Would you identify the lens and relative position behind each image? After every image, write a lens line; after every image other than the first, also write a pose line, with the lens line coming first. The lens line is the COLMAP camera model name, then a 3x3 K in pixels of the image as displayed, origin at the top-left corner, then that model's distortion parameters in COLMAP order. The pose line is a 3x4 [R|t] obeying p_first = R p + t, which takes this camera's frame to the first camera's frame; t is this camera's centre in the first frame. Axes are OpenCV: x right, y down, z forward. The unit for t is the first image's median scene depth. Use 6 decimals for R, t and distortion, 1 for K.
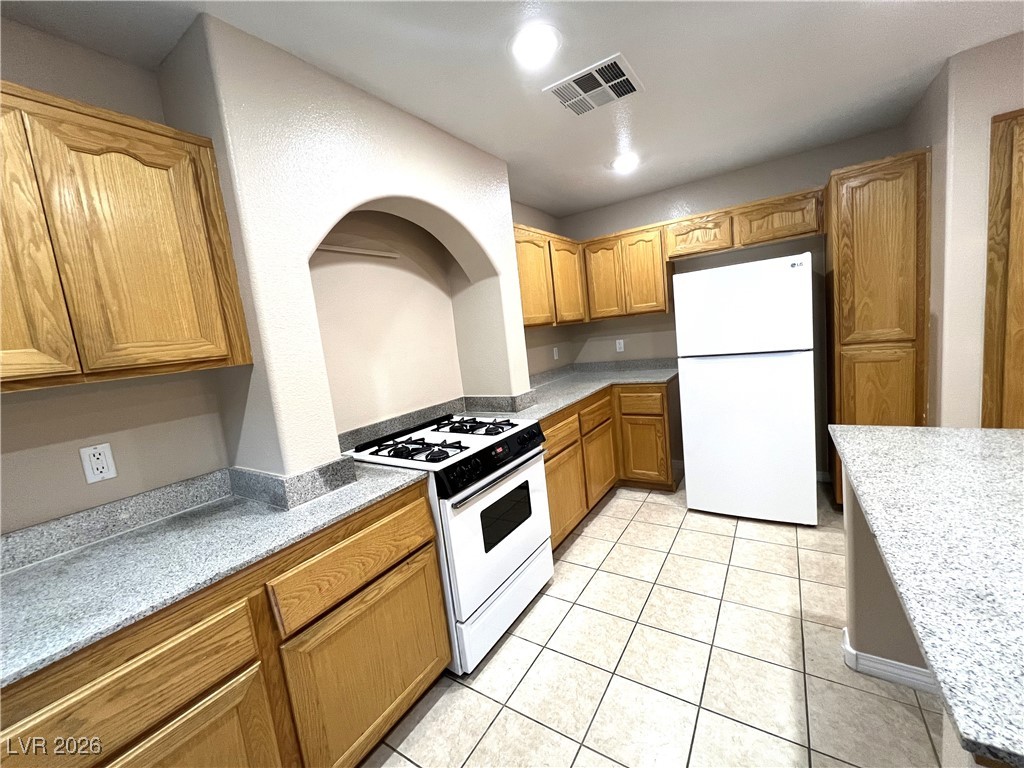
lens RADIAL K [[409.8, 0, 512.0], [0, 409.8, 384.0], [0, 0, 1]] dist [-0.001578, -0.000031]
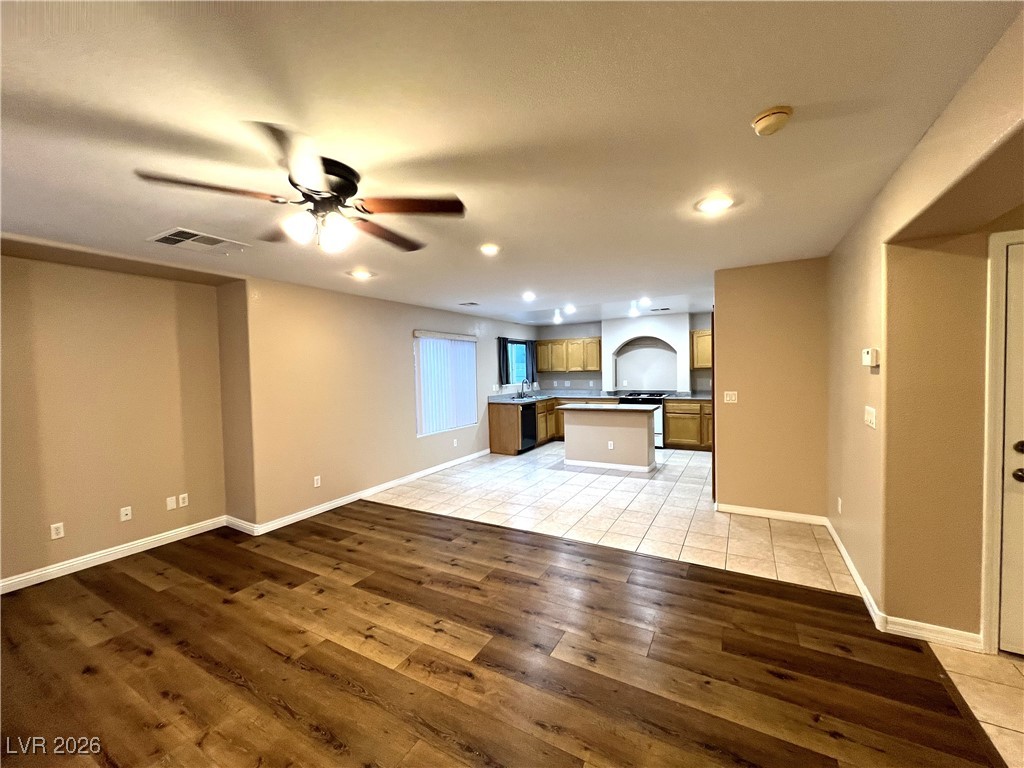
lens RADIAL K [[409.0, 0, 512.0], [0, 409.0, 384.0], [0, 0, 1]] dist [-0.001642, 0.000123]
pose [[0.061010, 0.143909, -0.987708, 4.492693], [-0.112279, 0.984261, 0.136472, -0.464126], [0.991802, 0.102573, 0.076208, -0.661545]]
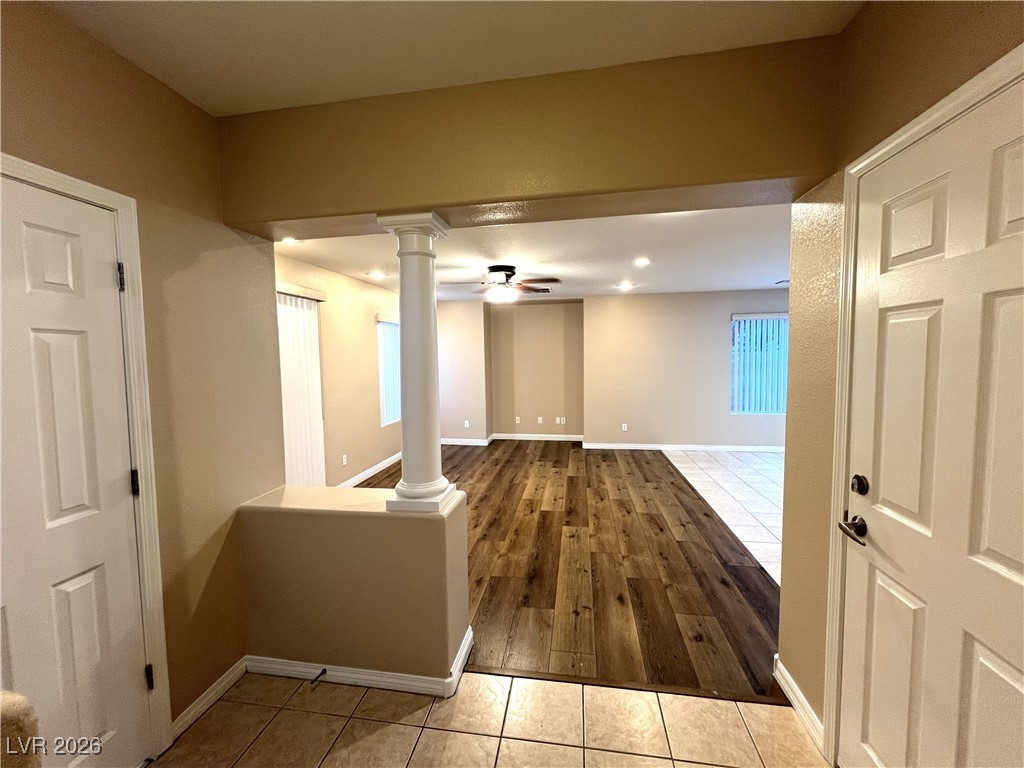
lens RADIAL K [[409.0, 0, 512.0], [0, 409.0, 384.0], [0, 0, 1]] dist [-0.001642, 0.000123]
pose [[-0.909331, 0.147324, -0.389119, 4.319544], [0.060474, 0.972081, 0.226717, -0.705126], [0.411656, 0.182629, -0.892853, 1.410198]]
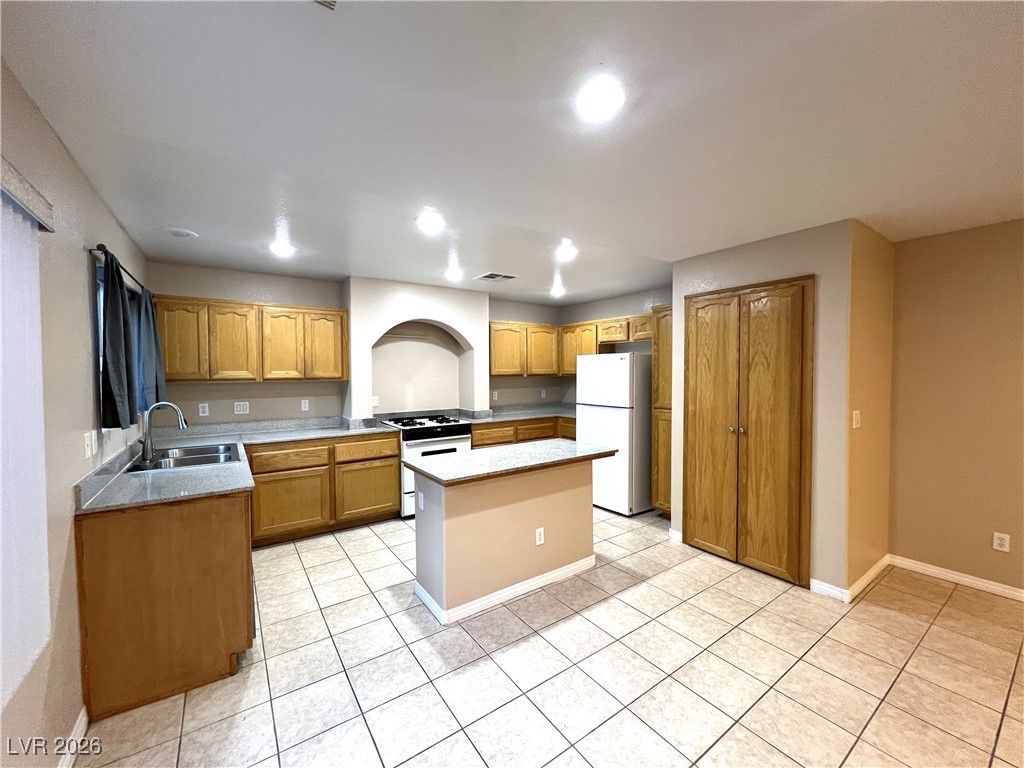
lens RADIAL K [[409.0, 0, 512.0], [0, 409.0, 384.0], [0, 0, 1]] dist [-0.001642, 0.000123]
pose [[0.923500, 0.116737, -0.365404, 1.350093], [-0.144288, 0.988326, -0.048920, -0.043031], [0.355428, 0.097902, 0.929563, -1.170727]]
